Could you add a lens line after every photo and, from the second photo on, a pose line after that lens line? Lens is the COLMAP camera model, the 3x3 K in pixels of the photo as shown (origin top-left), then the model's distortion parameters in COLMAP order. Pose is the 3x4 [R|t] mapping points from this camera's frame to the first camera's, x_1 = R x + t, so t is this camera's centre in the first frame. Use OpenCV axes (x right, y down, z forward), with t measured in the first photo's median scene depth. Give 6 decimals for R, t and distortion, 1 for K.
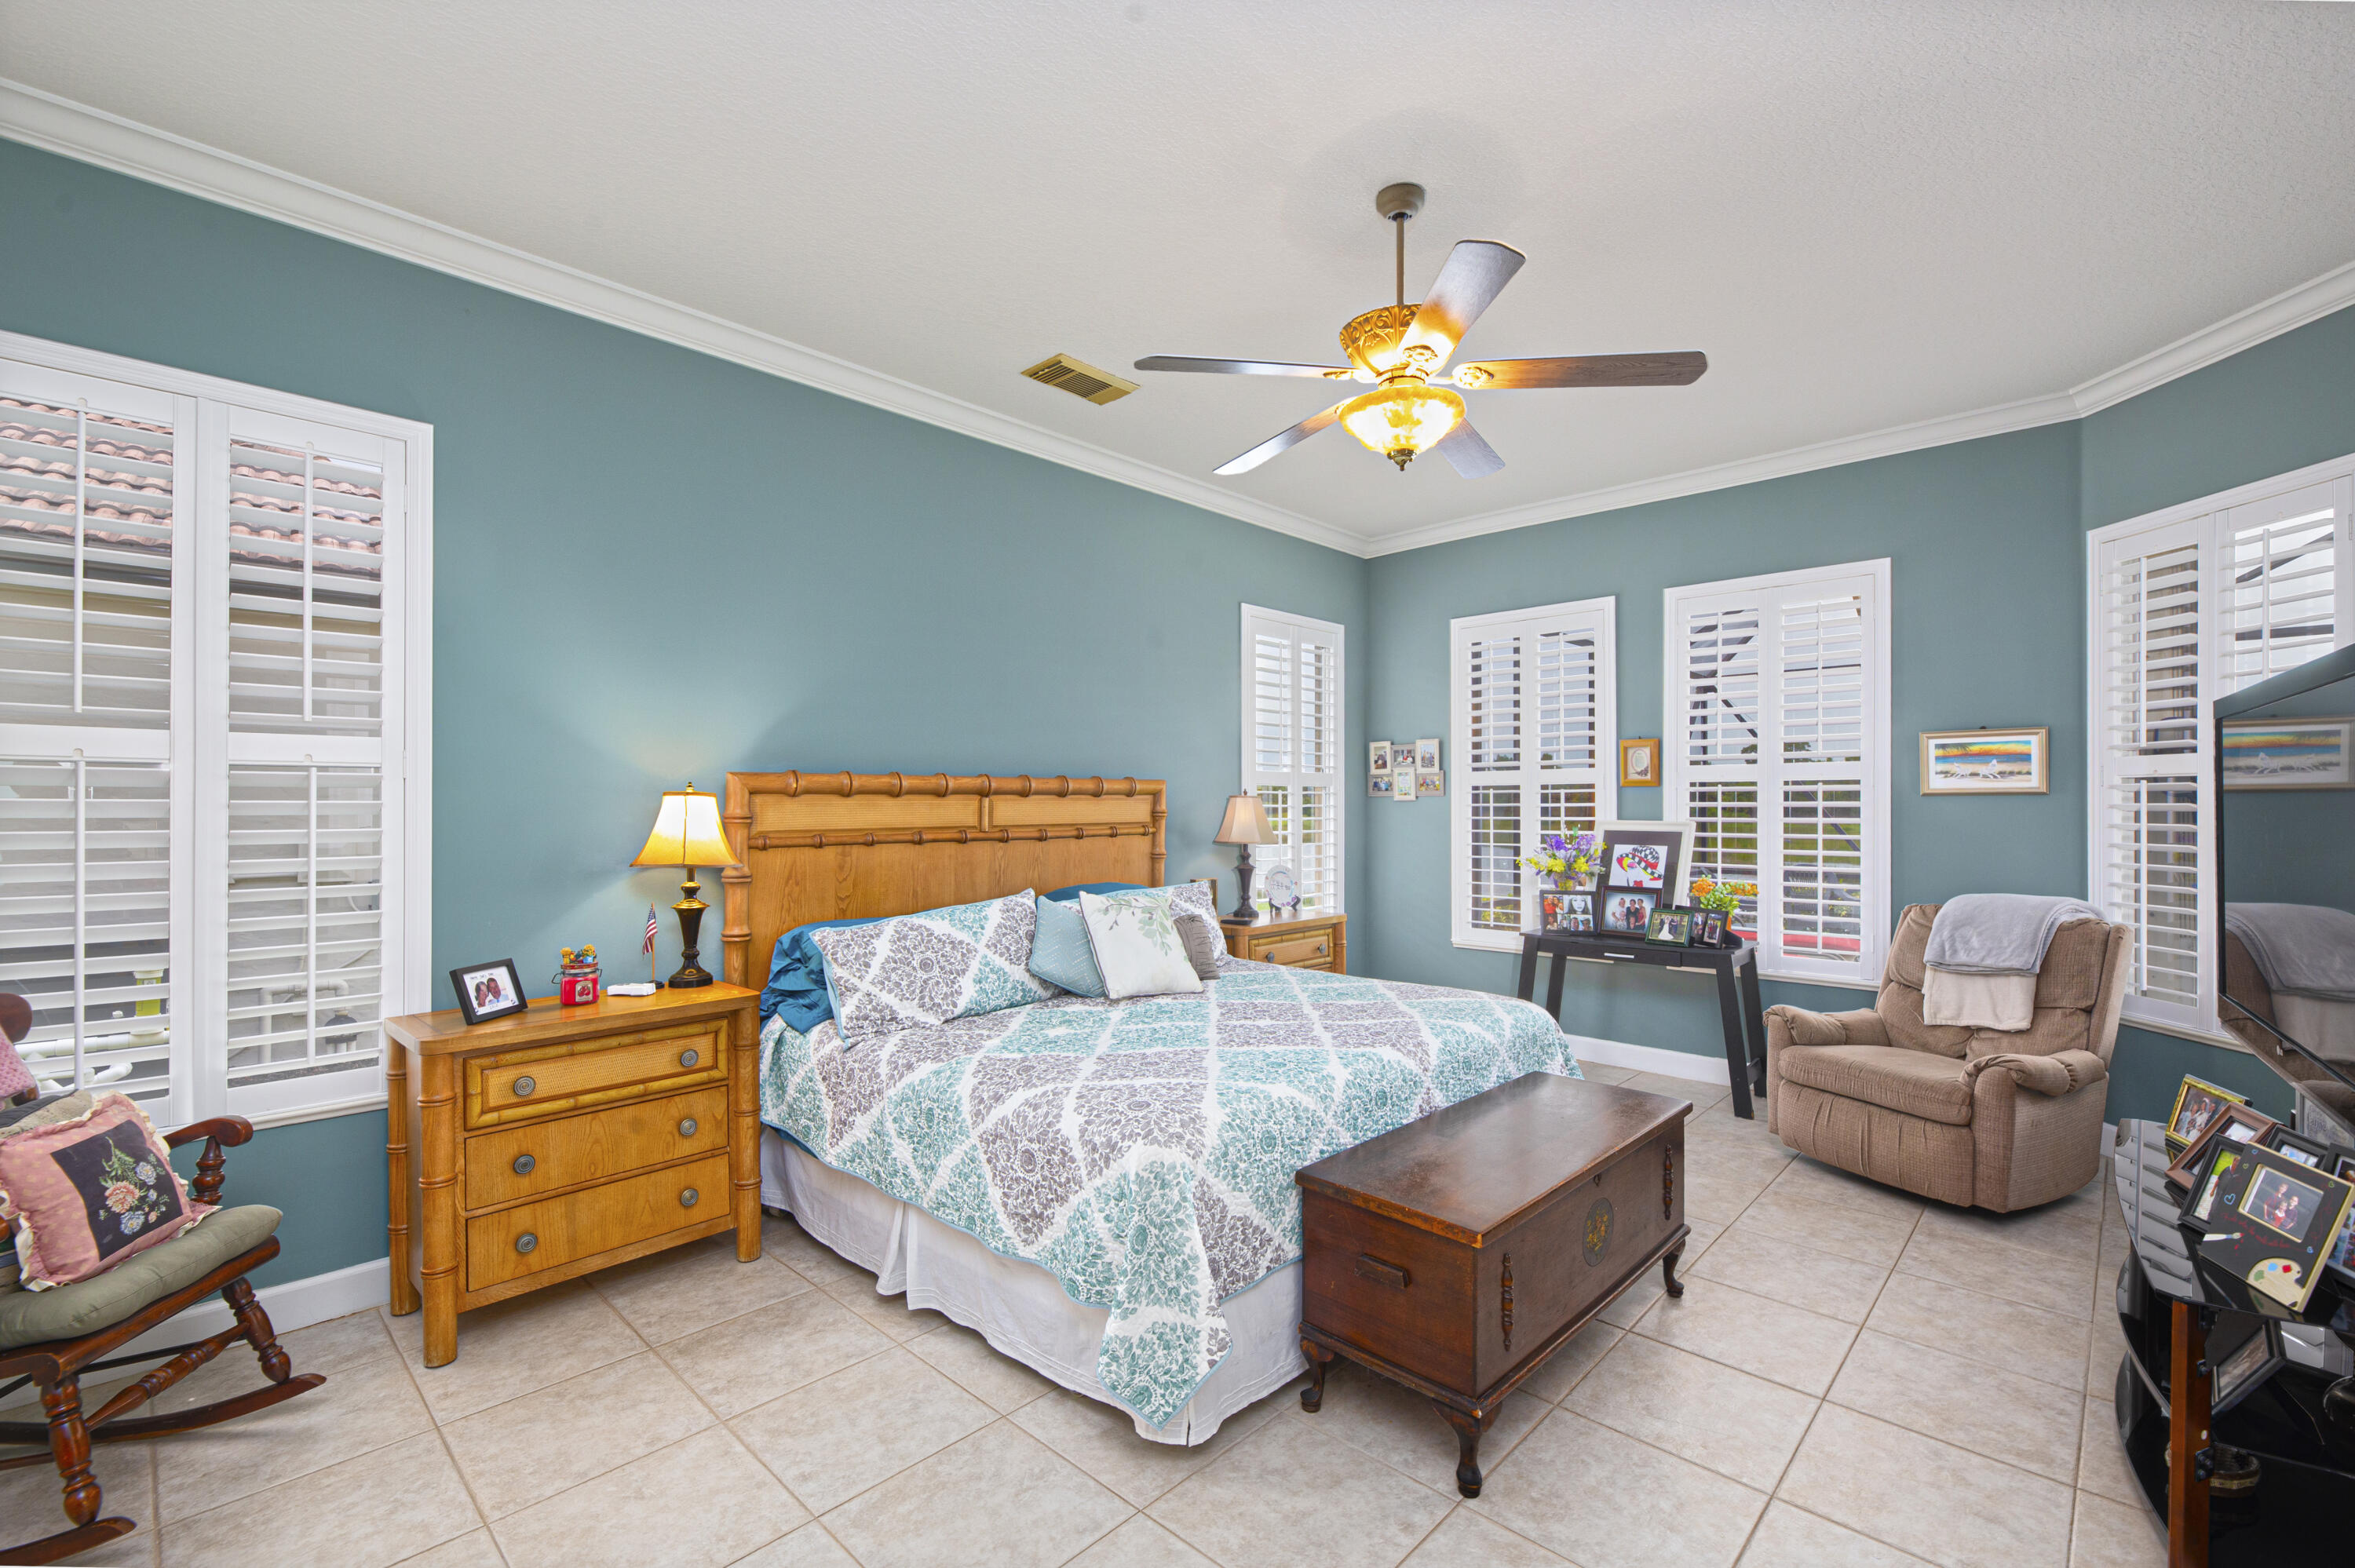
lens RADIAL K [[1008.0, 0, 1168.2], [0, 1008.0, 819.8], [0, 0, 1]] dist [0.013134, -0.000057]
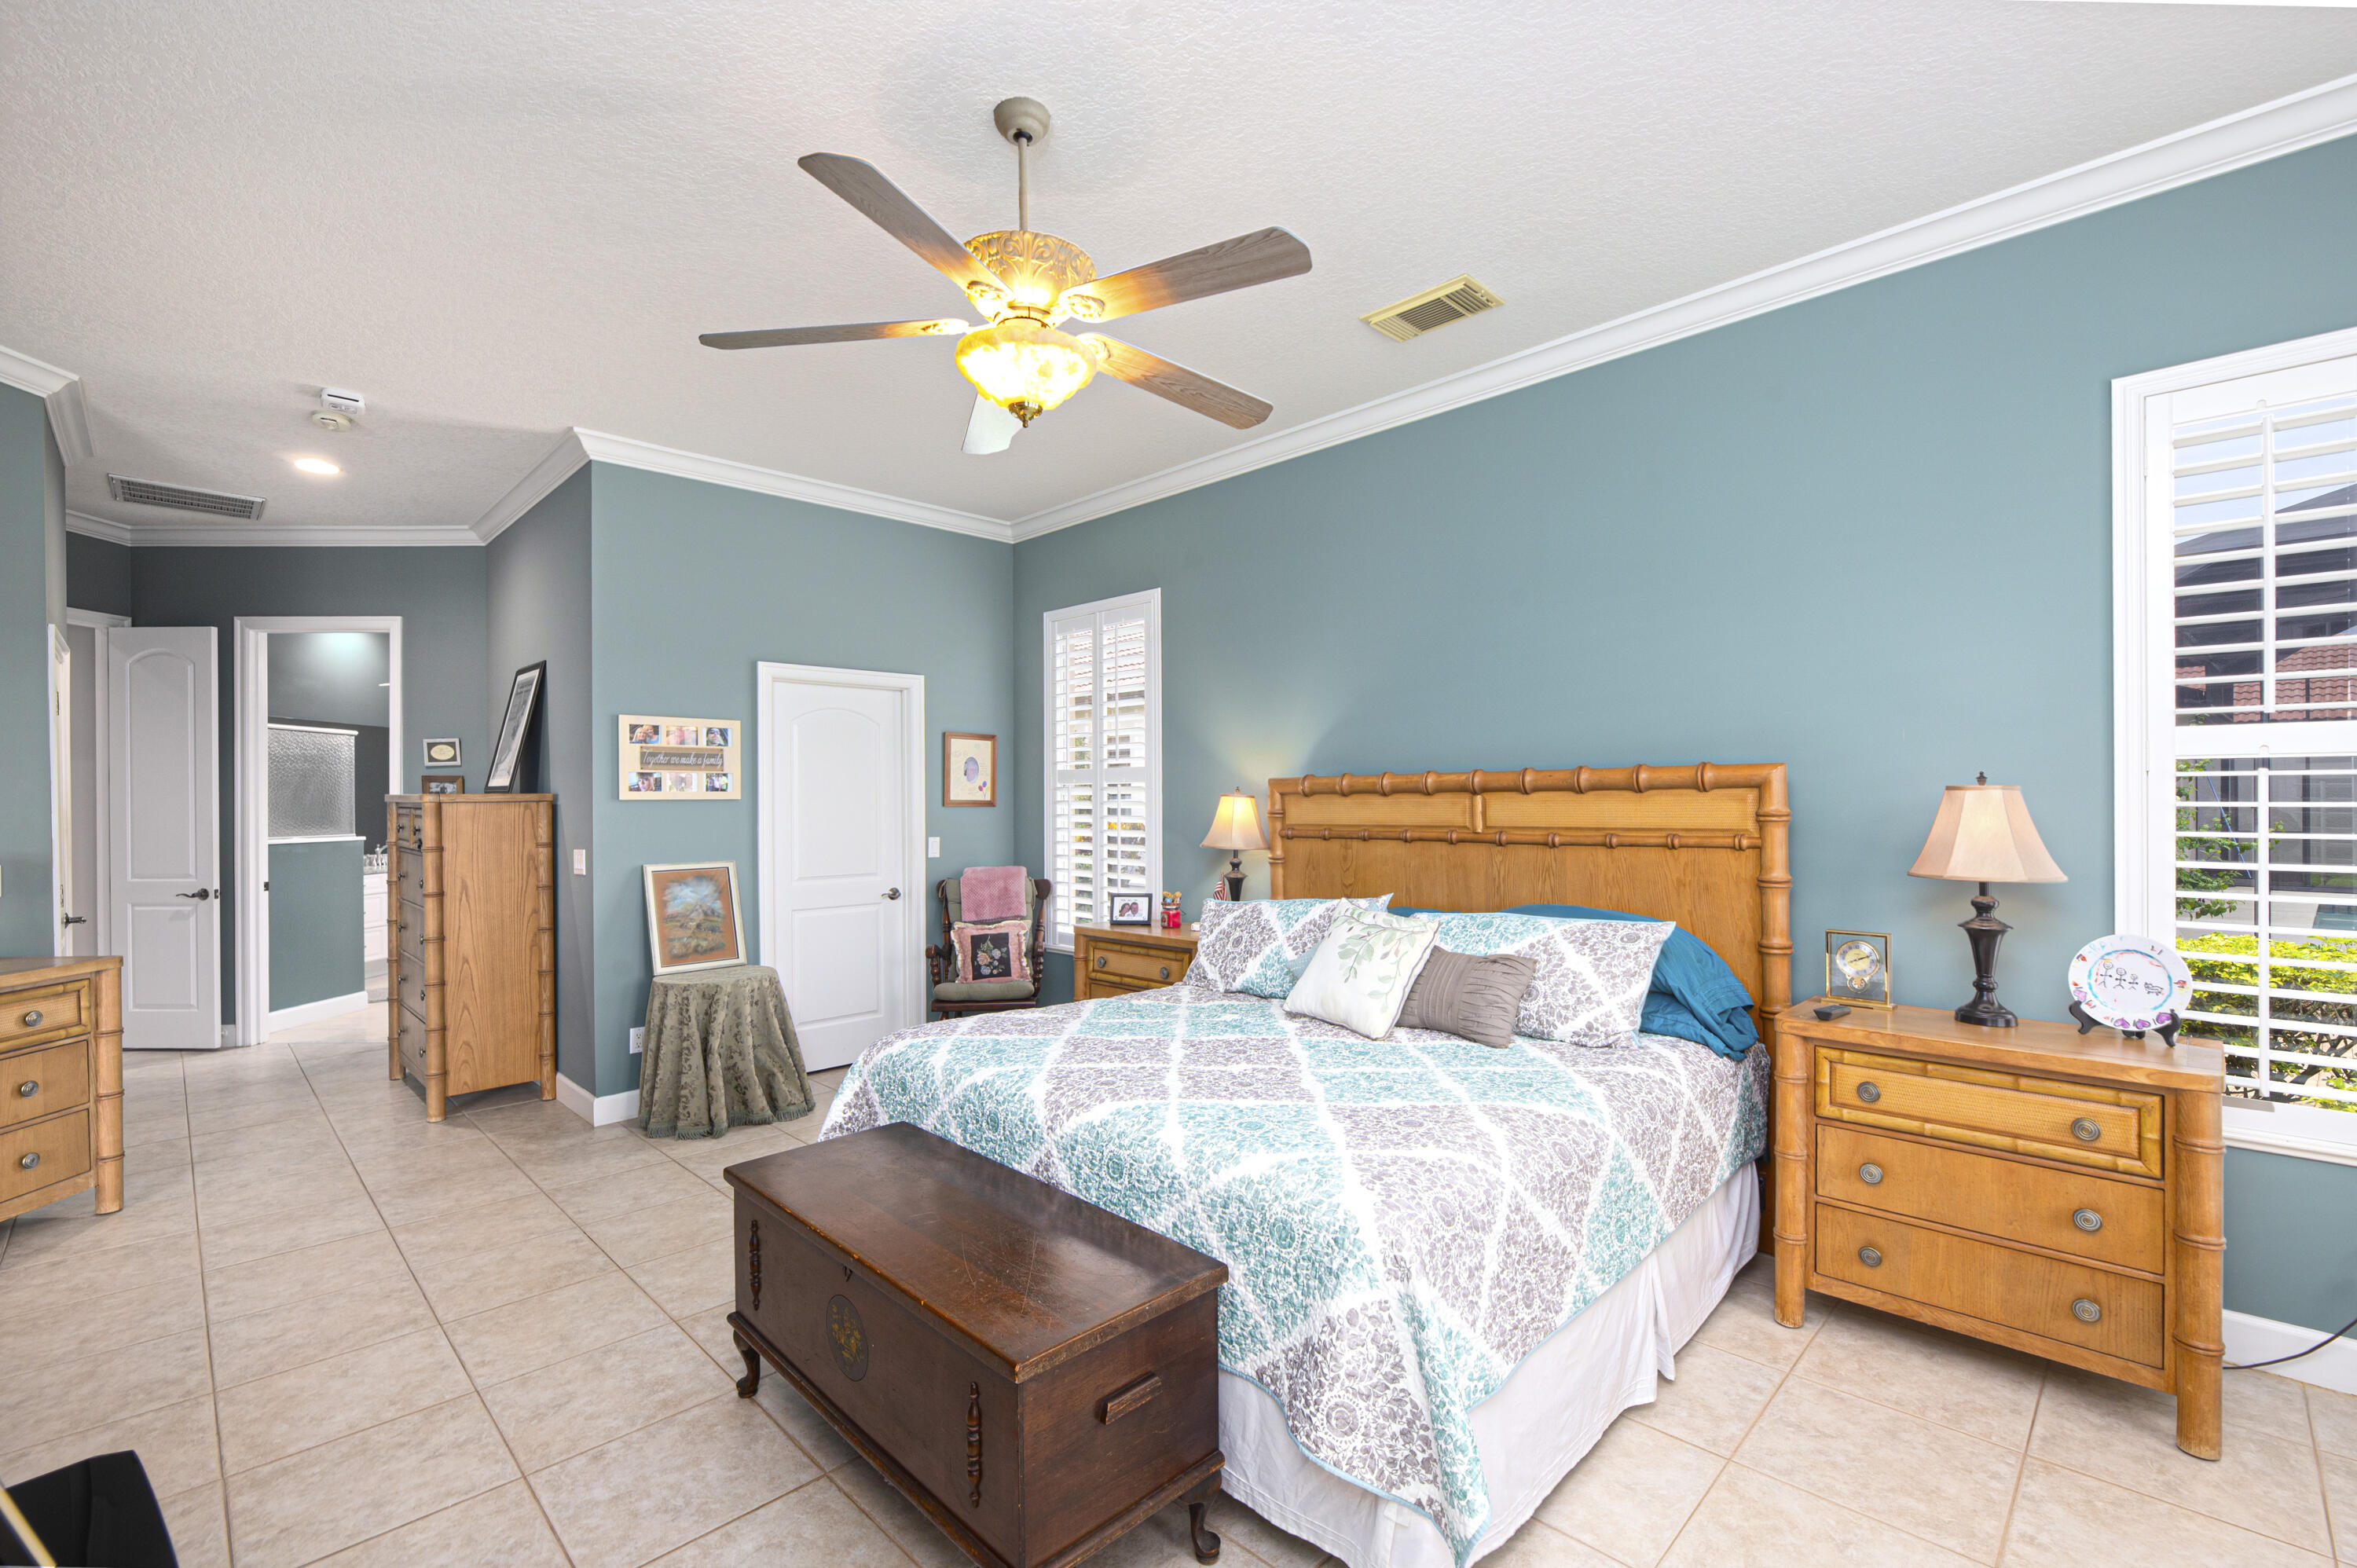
lens RADIAL K [[1012.4, 0, 1189.9], [0, 1012.4, 792.0], [0, 0, 1]] dist [0.000251, -0.000591]
pose [[-0.009358, -0.009125, -0.999915, 0.751176], [-0.014251, 0.999858, -0.008991, -0.013434], [0.999855, 0.014166, -0.009487, 0.779431]]
